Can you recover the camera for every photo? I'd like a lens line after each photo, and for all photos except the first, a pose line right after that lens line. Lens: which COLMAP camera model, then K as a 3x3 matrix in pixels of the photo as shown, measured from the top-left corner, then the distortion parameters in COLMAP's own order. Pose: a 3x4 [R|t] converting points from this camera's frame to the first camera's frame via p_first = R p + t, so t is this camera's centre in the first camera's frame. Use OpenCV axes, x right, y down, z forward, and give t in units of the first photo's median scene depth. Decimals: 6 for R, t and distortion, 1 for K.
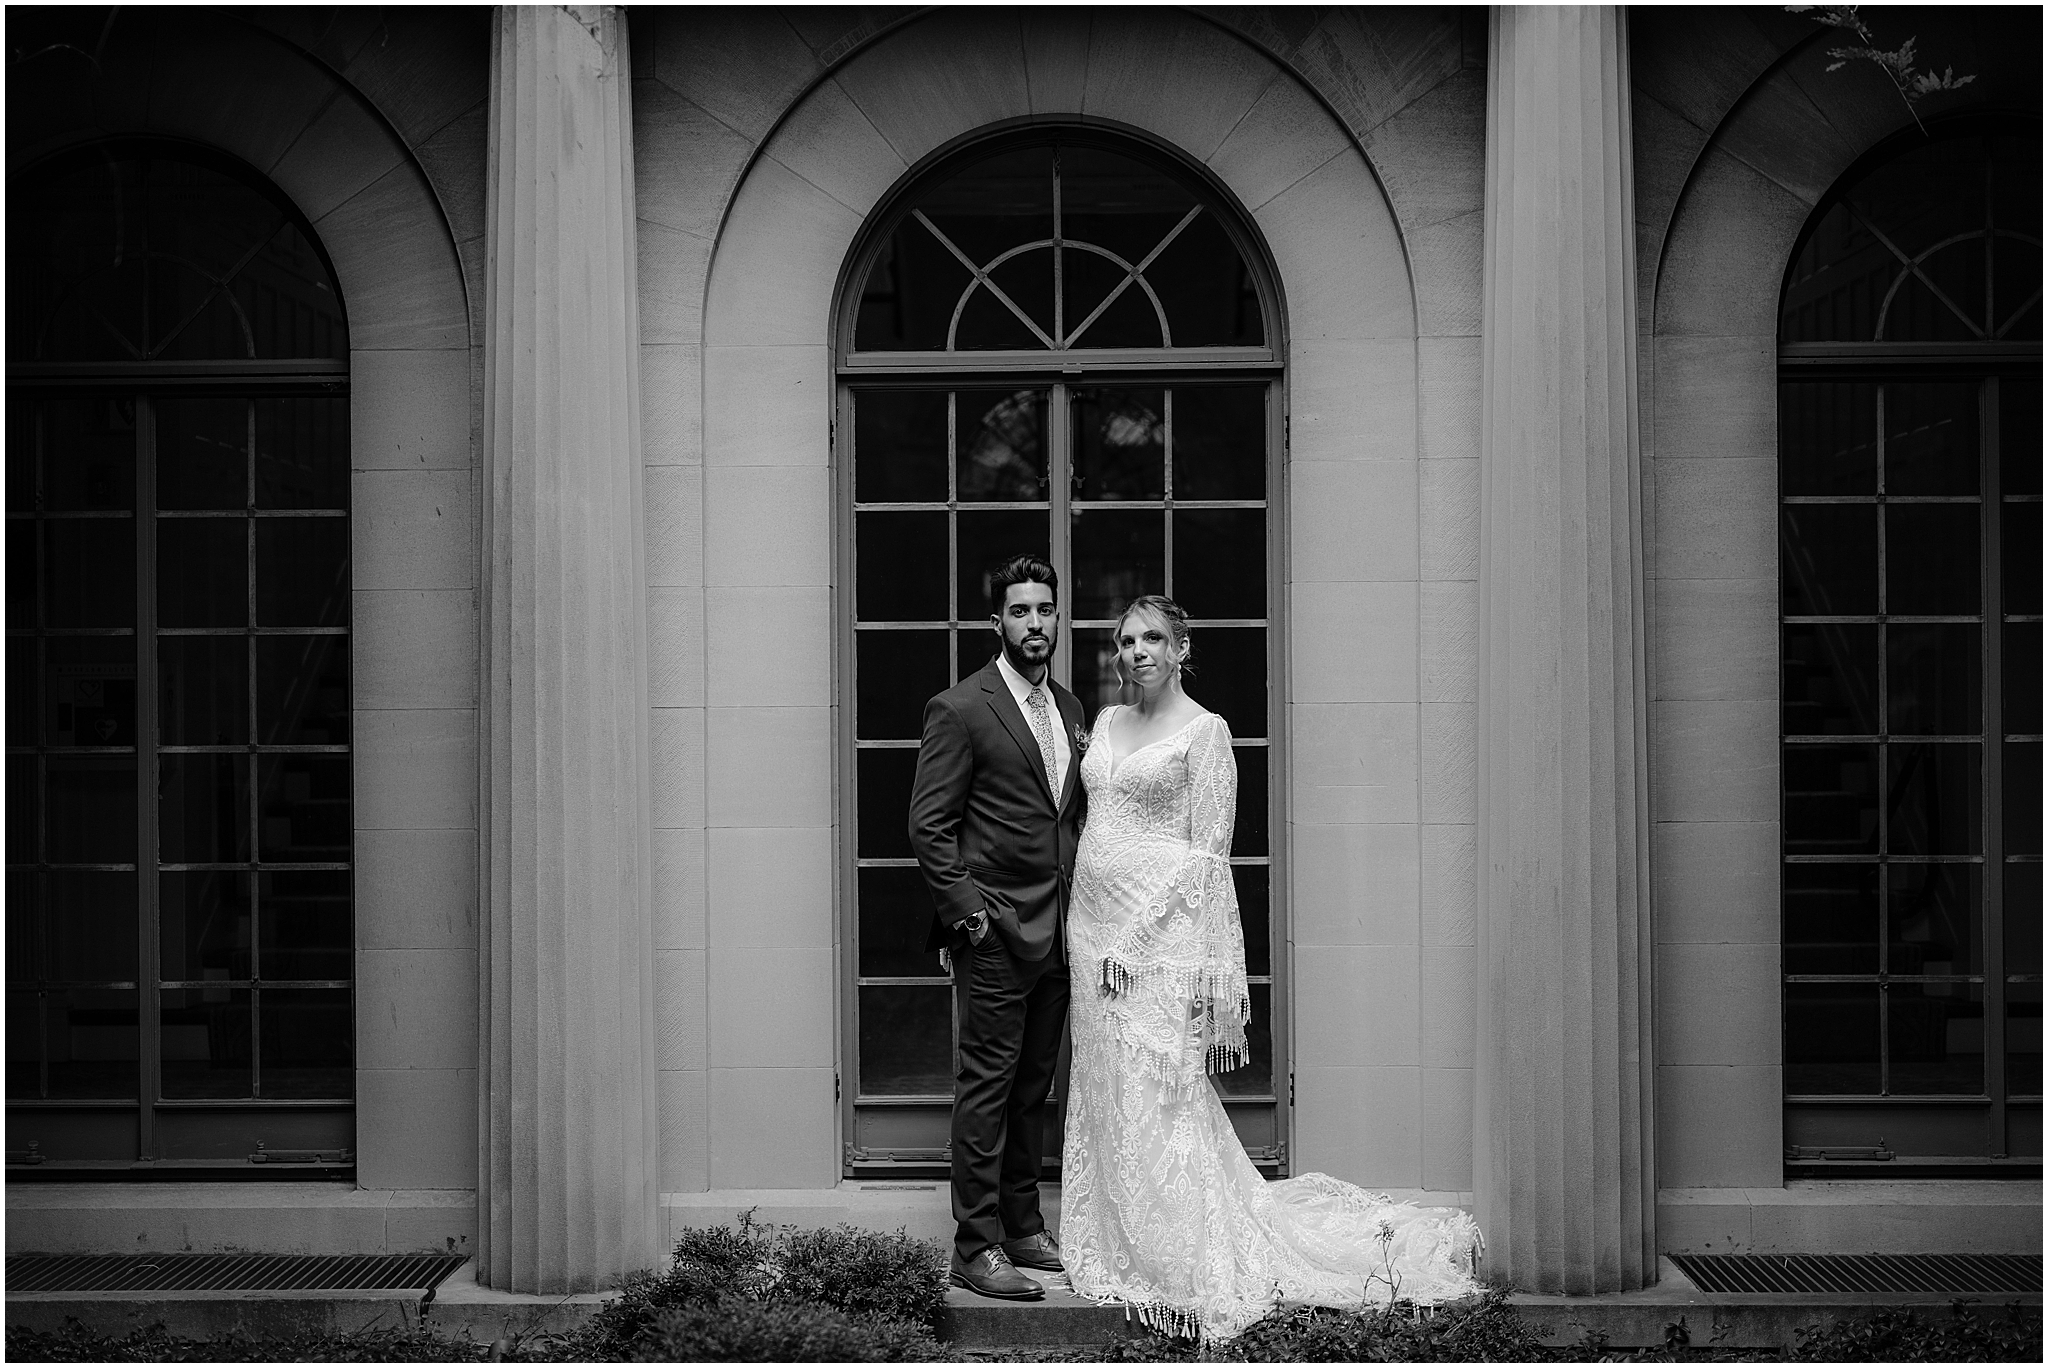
lens RADIAL K [[2900.2, 0, 1024.0], [0, 2900.2, 684.0], [0, 0, 1]] dist [0.003803, 0.063200]
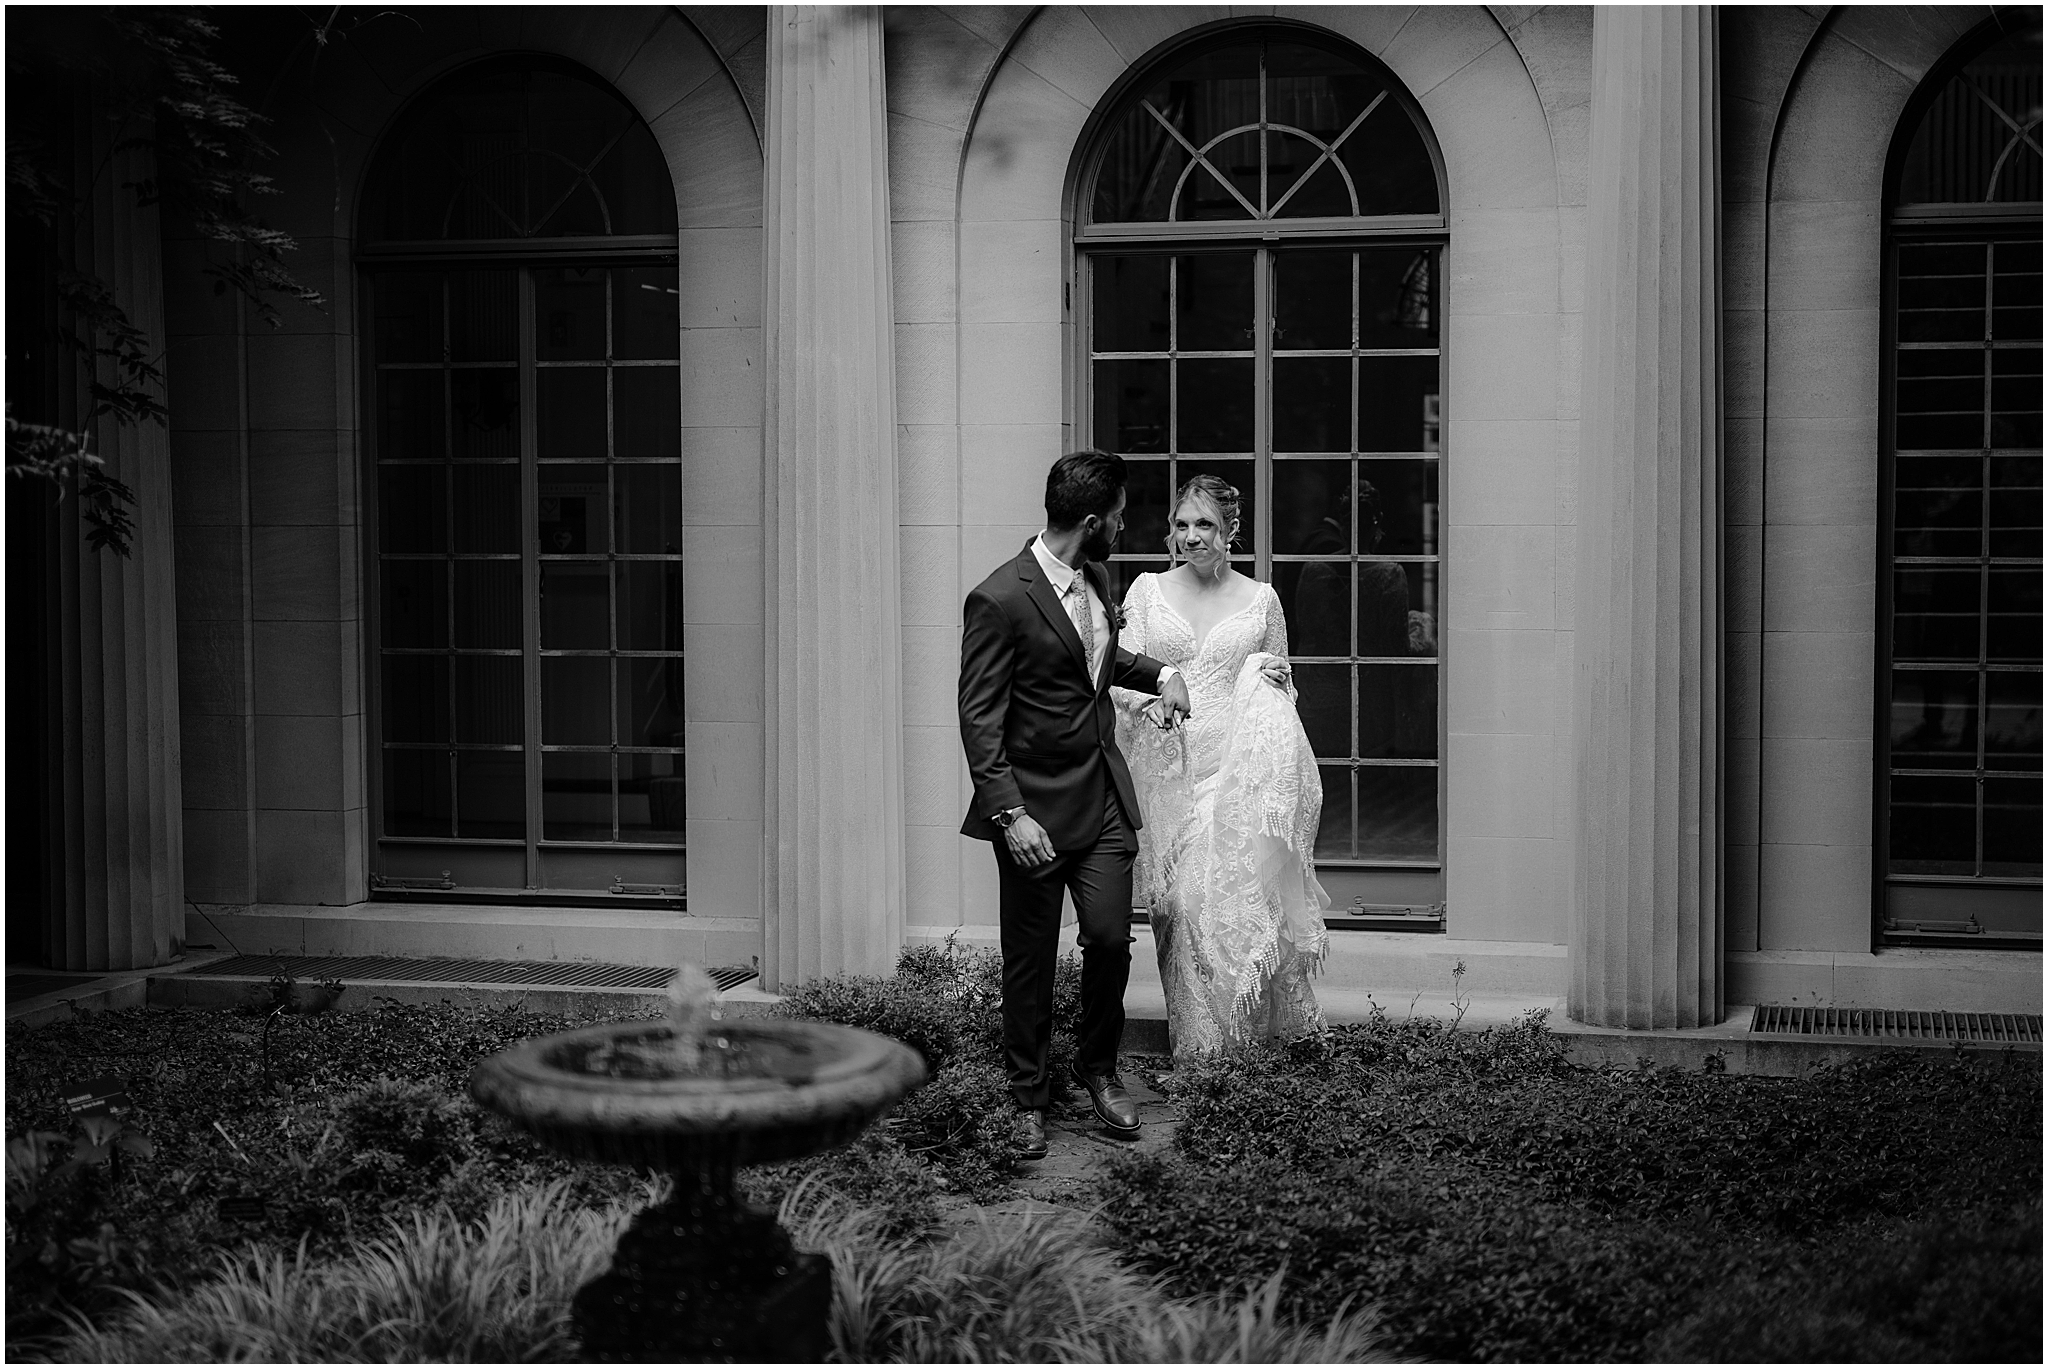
lens RADIAL K [[2900.2, 0, 1024.0], [0, 2900.2, 684.5], [0, 0, 1]] dist [0.003803, 0.063200]
pose [[0.979978, 0.017193, -0.198361, 0.156371], [-0.004582, 0.997948, 0.063863, -0.003115], [0.199052, -0.061675, 0.978046, -0.172400]]
